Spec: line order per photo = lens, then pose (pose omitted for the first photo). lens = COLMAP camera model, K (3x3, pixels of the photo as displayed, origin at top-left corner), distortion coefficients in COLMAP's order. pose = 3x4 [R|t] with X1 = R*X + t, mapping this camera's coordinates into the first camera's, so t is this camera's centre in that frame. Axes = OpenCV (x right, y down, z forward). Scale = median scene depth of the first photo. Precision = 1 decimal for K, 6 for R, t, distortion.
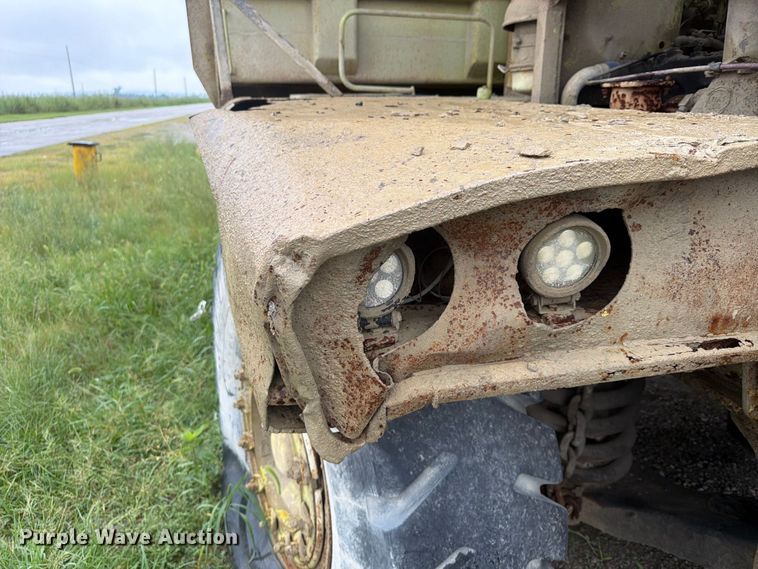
lens RADIAL K [[538.8, 0, 380.8], [0, 538.8, 289.4], [0, 0, 1]] dist [0.042216, -0.058982]
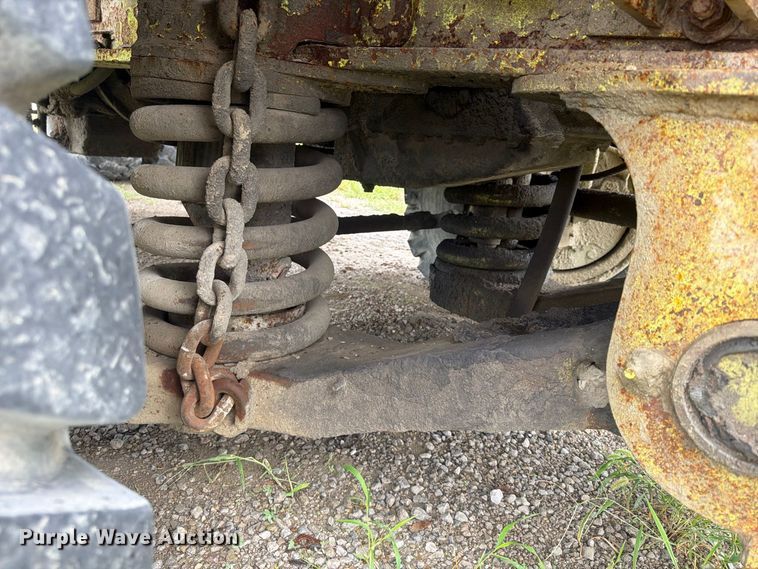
lens RADIAL K [[536.7, 0, 379.0], [0, 536.7, 284.5], [0, 0, 1]] dist [0.054561, -0.105100]
pose [[0.843007, -0.057432, 0.534828, 0.341295], [0.061378, 0.998060, 0.010429, 0.494840], [-0.534389, 0.024035, 0.844897, 0.826109]]
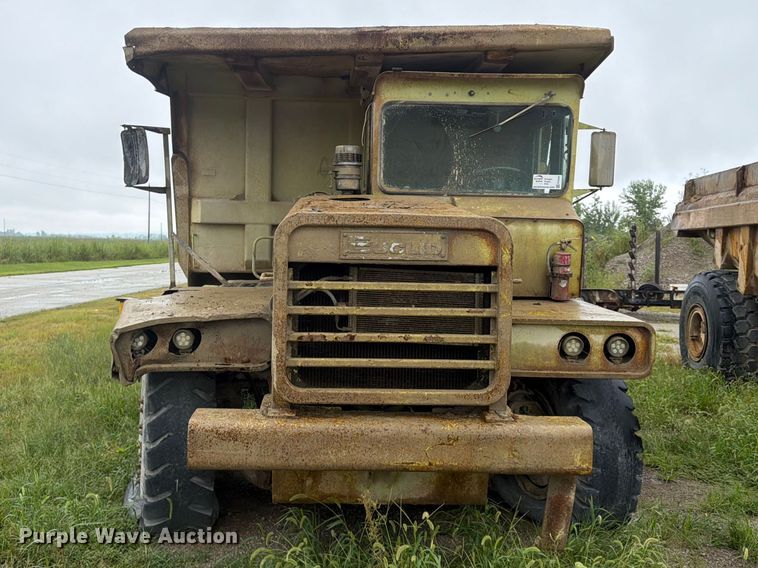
lens RADIAL K [[793.5, 0, 377.0], [0, 793.5, 261.0], [0, 0, 1]] dist [0.072637, -0.004213]
pose [[0.976756, 0.023662, -0.213045, 2.295410], [-0.089140, 0.948712, -0.303314, 0.818459], [0.194942, 0.315255, 0.928769, -3.437780]]
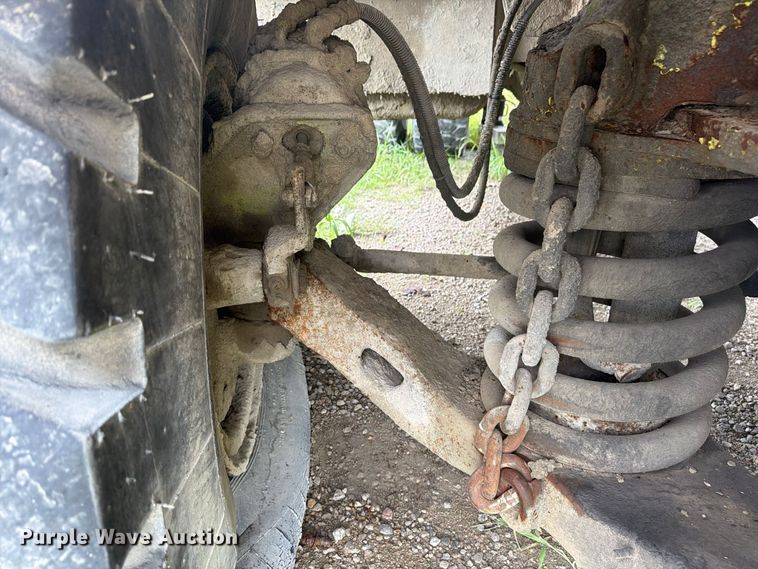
lens RADIAL K [[549.4, 0, 381.6], [0, 549.4, 281.4], [0, 0, 1]] dist [0.009398, 0.004428]
pose [[0.922919, 0.156471, -0.351764, 0.638950], [-0.126158, 0.986151, 0.107660, 0.300610], [0.363738, -0.054983, 0.929877, 0.867681]]
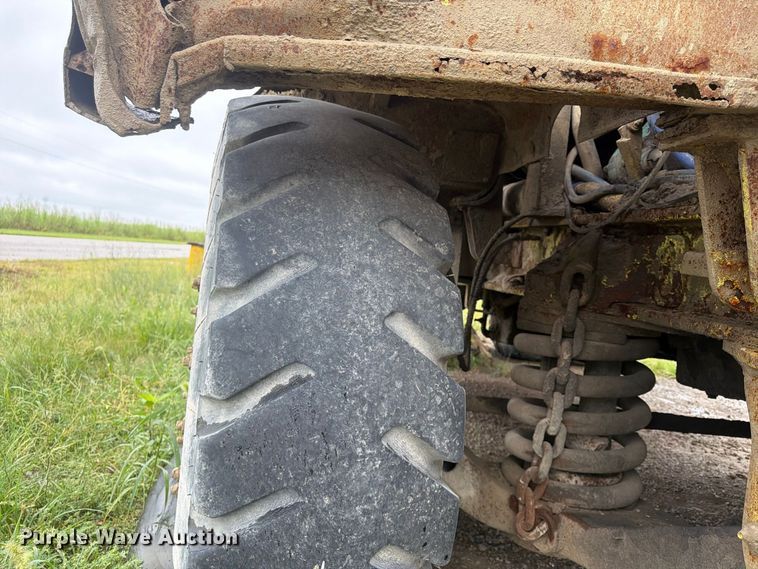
lens RADIAL K [[533.7, 0, 382.6], [0, 533.7, 286.2], [0, 0, 1]] dist [0.092776, -0.120862]
pose [[0.976015, 0.104991, -0.190712, 0.395637], [-0.155693, 0.948932, -0.274388, 0.545385], [0.152164, 0.297499, 0.942518, 0.229873]]
